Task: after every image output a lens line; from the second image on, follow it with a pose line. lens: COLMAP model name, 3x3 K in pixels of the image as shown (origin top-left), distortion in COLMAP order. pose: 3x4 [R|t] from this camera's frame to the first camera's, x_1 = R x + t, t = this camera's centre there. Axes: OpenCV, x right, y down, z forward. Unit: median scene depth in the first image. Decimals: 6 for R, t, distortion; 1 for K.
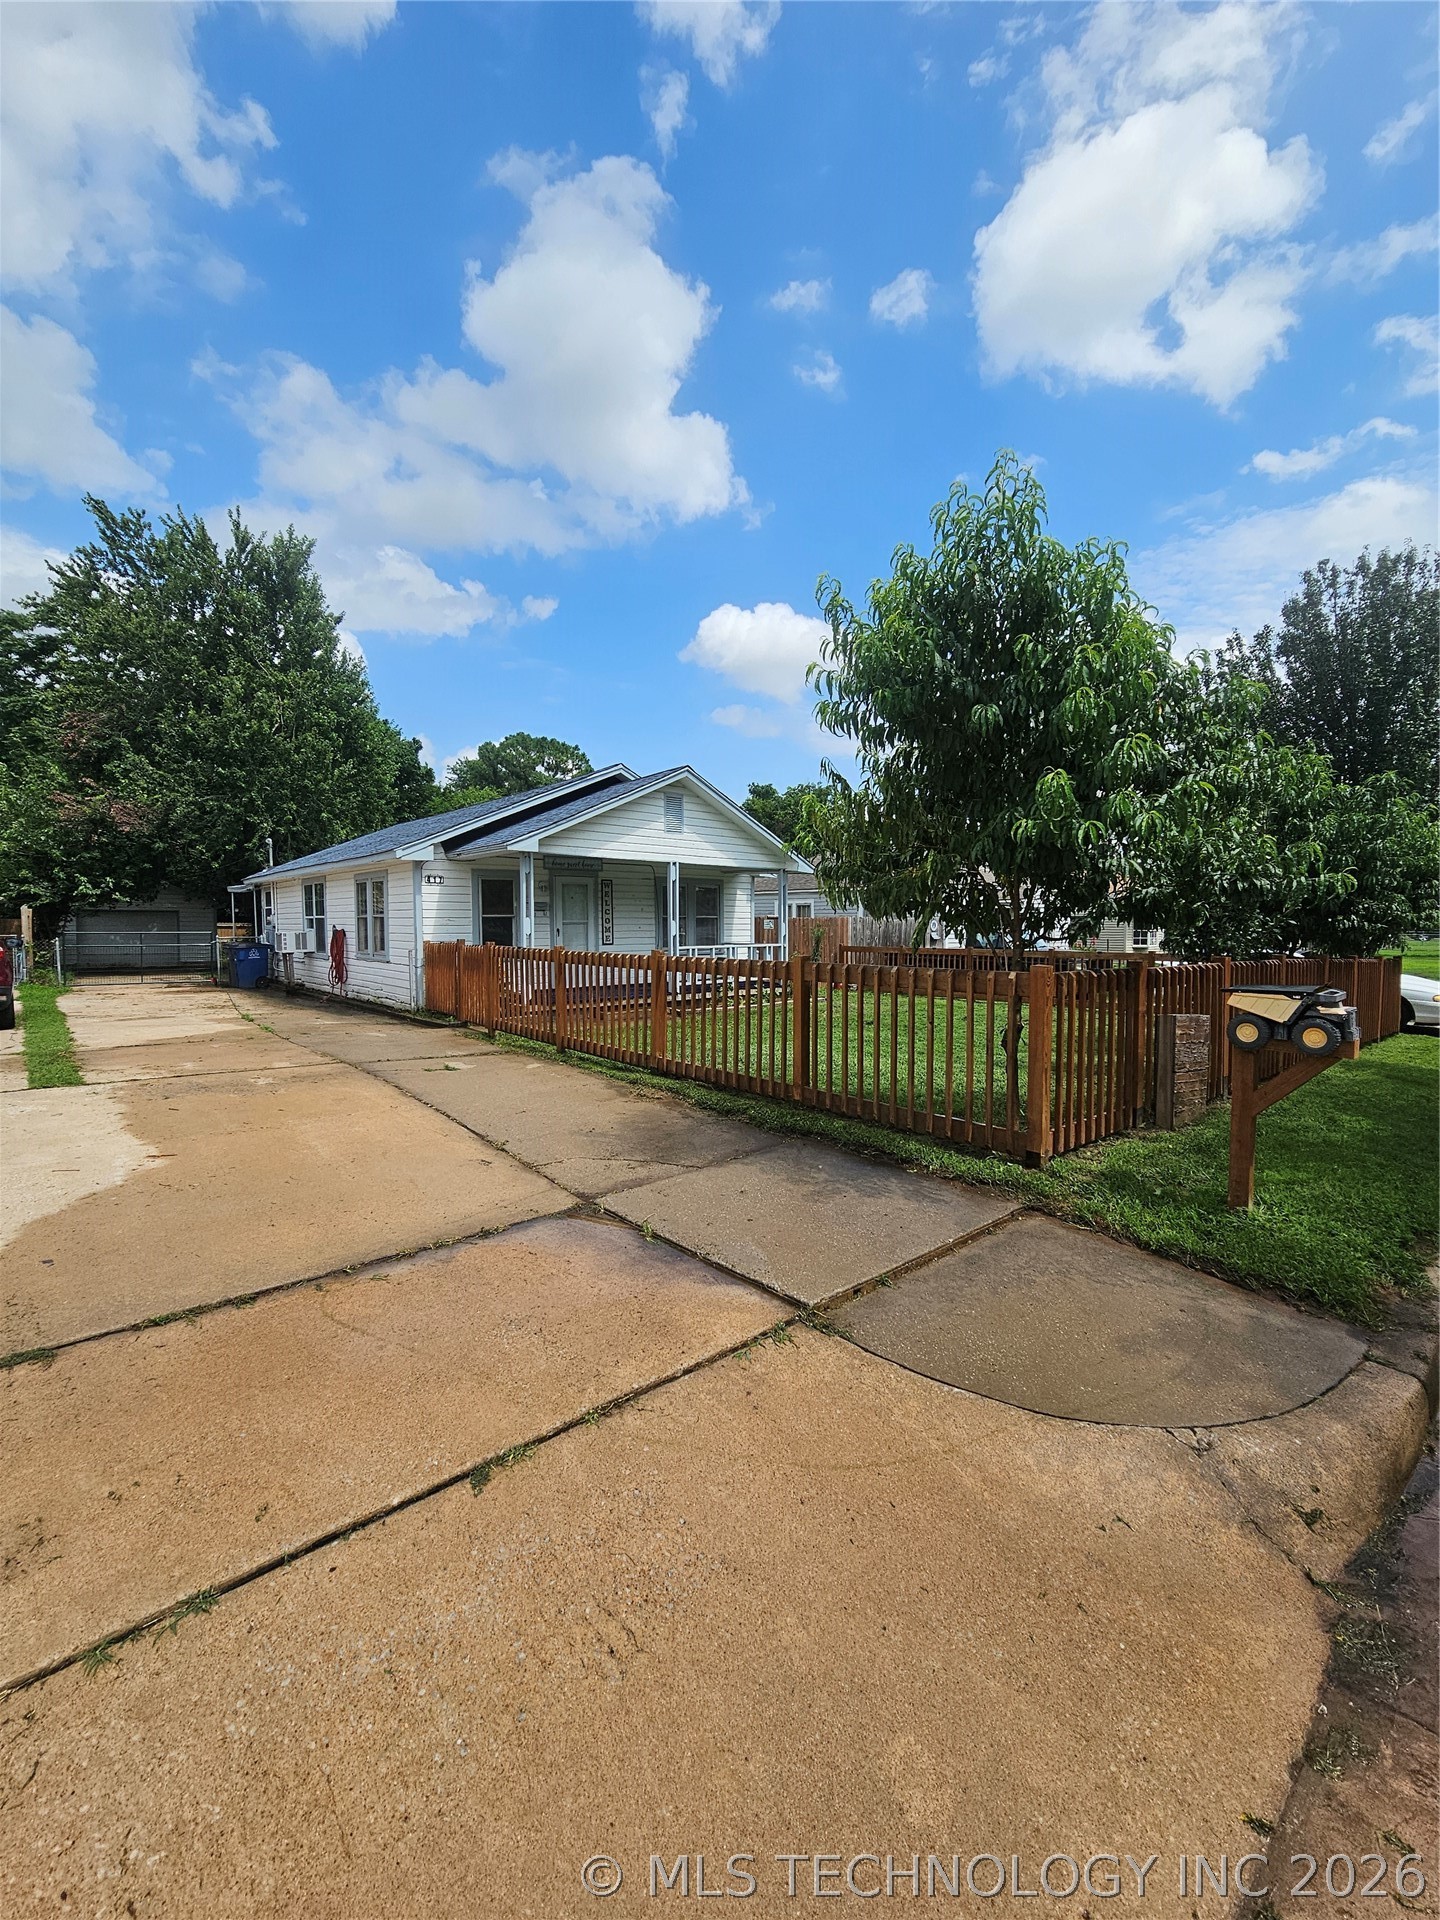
lens RADIAL K [[784.6, 0, 720.0], [0, 784.6, 960.0], [0, 0, 1]] dist [-0.000720, 0.000009]
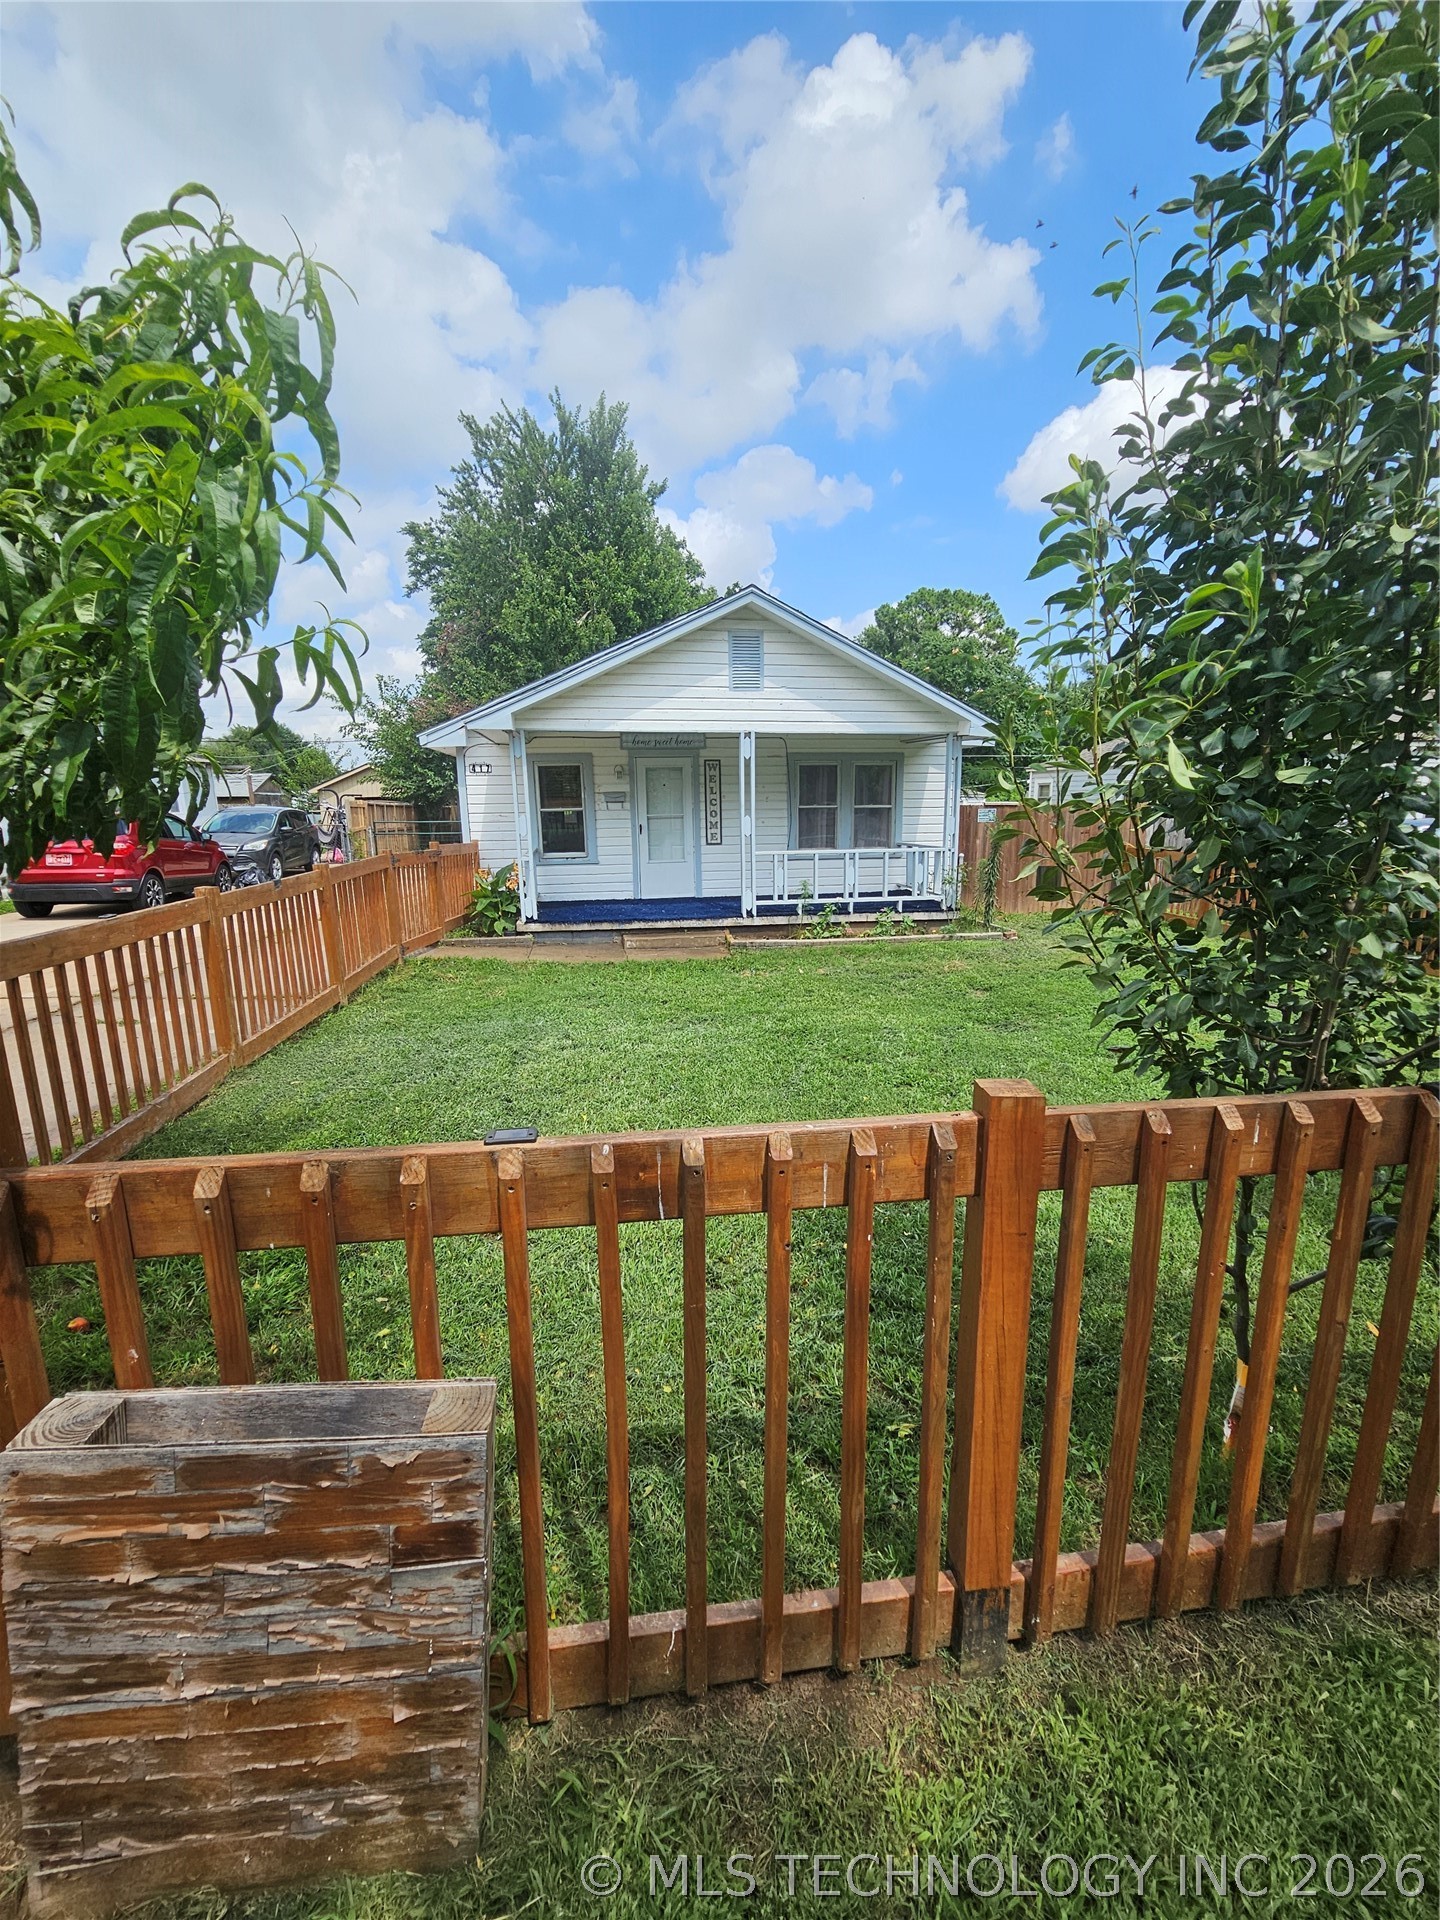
lens RADIAL K [[784.6, 0, 720.0], [0, 784.6, 960.0], [0, 0, 1]] dist [-0.000720, 0.000009]
pose [[0.848532, 0.098178, -0.519957, 0.202547], [-0.017670, 0.987346, 0.157593, -0.021094], [0.528850, -0.124535, 0.839529, 0.235734]]
